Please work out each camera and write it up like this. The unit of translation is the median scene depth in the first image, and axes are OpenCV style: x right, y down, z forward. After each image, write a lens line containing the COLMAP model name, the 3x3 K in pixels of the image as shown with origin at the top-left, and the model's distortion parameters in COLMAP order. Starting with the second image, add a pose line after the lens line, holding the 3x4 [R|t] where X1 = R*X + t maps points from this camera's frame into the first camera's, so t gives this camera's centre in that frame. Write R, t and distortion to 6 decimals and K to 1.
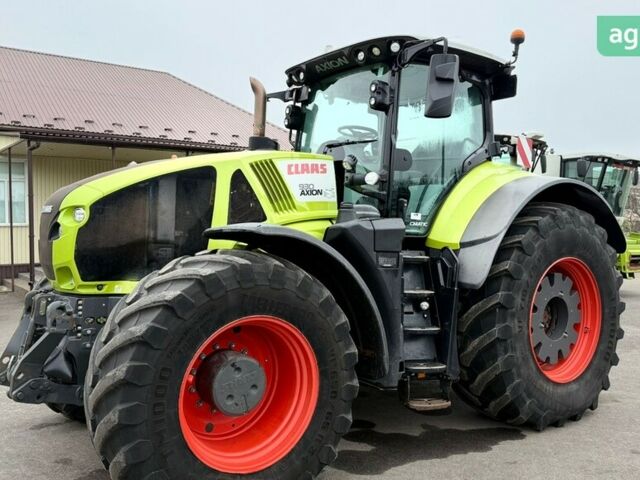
lens RADIAL K [[594.6, 0, 320.1], [0, 594.6, 242.7], [0, 0, 1]] dist [0.054278, 0.000000]
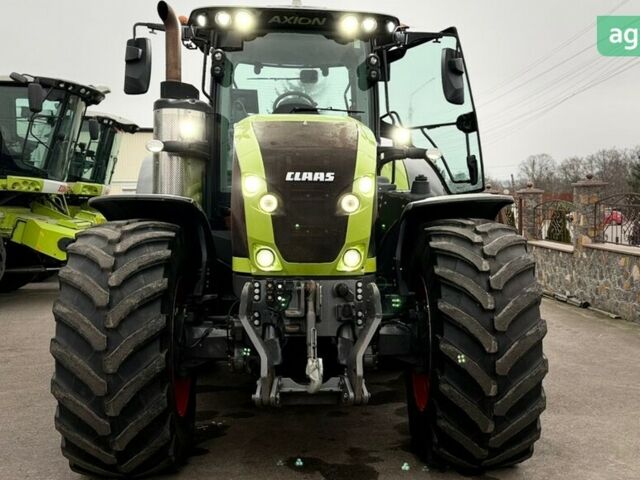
lens RADIAL K [[810.3, 0, 322.9], [0, 810.3, 243.6], [0, 0, 1]] dist [0.100576, 0.000000]
pose [[0.528456, -0.046119, 0.847707, -1.179108], [0.022027, 0.998932, 0.040615, -0.007865], [-0.848675, -0.002791, 0.528907, 0.347557]]
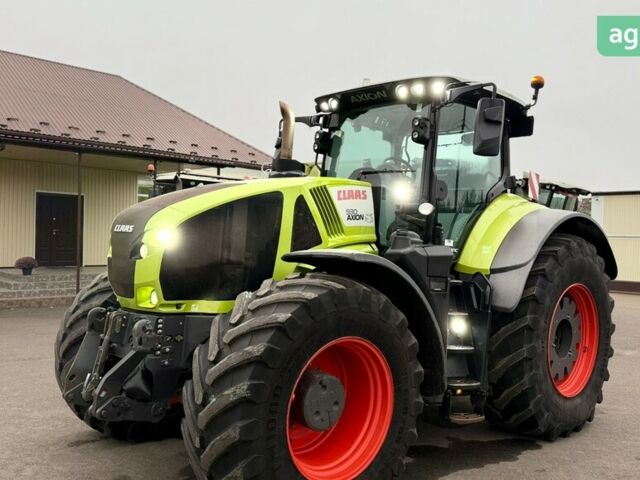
lens RADIAL K [[594.6, 0, 327.5], [0, 594.6, 247.8], [0, 0, 1]] dist [0.054278, 0.000000]
pose [[0.990682, 0.029327, 0.133000, -0.211690], [-0.028025, 0.999539, -0.011654, -0.017596], [-0.133280, 0.007818, 0.991048, -0.041493]]
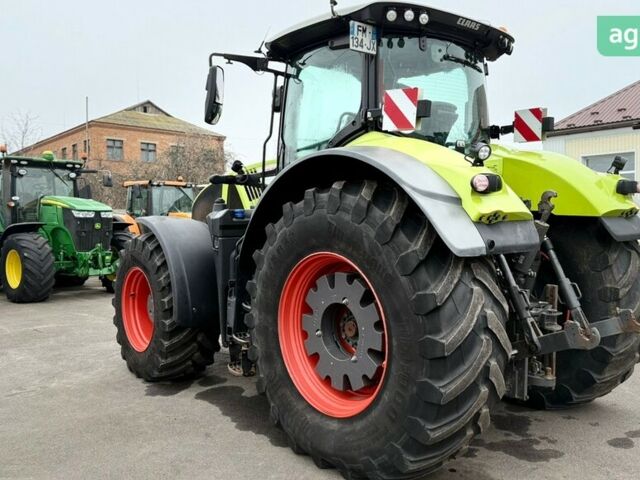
lens RADIAL K [[594.6, 0, 322.9], [0, 594.6, 239.8], [0, 0, 1]] dist [0.054278, 0.000000]
pose [[0.082607, 0.024341, -0.996285, 1.284198], [-0.016526, 0.999598, 0.023052, -0.008933], [0.996445, 0.014560, 0.082976, 1.025197]]
